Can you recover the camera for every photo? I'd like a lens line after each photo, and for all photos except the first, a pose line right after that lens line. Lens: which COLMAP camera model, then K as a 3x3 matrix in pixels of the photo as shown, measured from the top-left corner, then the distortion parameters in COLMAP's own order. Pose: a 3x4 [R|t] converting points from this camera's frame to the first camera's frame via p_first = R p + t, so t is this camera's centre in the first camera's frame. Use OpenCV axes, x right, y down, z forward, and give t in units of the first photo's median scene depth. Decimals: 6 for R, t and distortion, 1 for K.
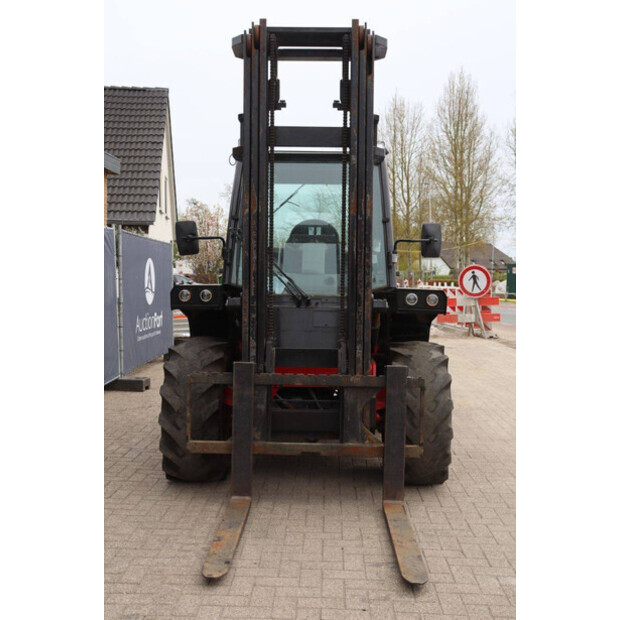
lens RADIAL K [[748.7, 0, 309.0], [0, 748.7, 318.2], [0, 0, 1]] dist [0.031227, 0.000000]
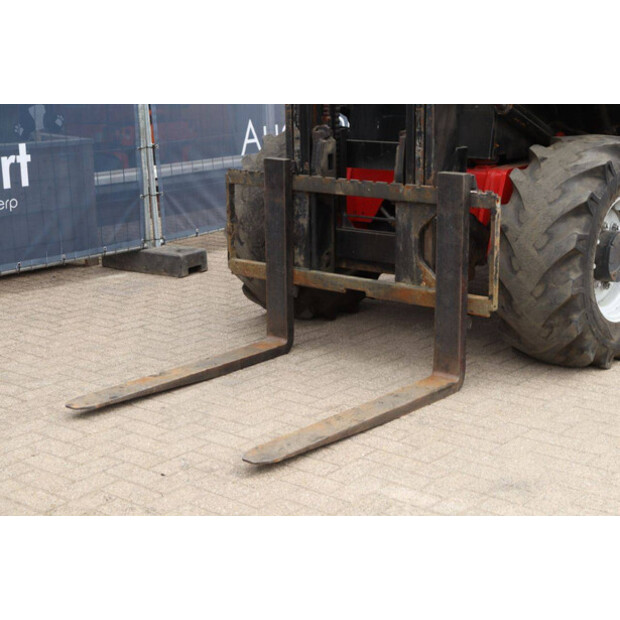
lens RADIAL K [[1153.5, 0, 312.3], [0, 1153.5, 307.7], [0, 0, 1]] dist [0.230057, 0.000000]
pose [[0.782147, 0.119109, -0.611604, 0.639982], [-0.007418, 0.983270, 0.182004, -0.003709], [0.623050, -0.137817, 0.769945, 0.130259]]
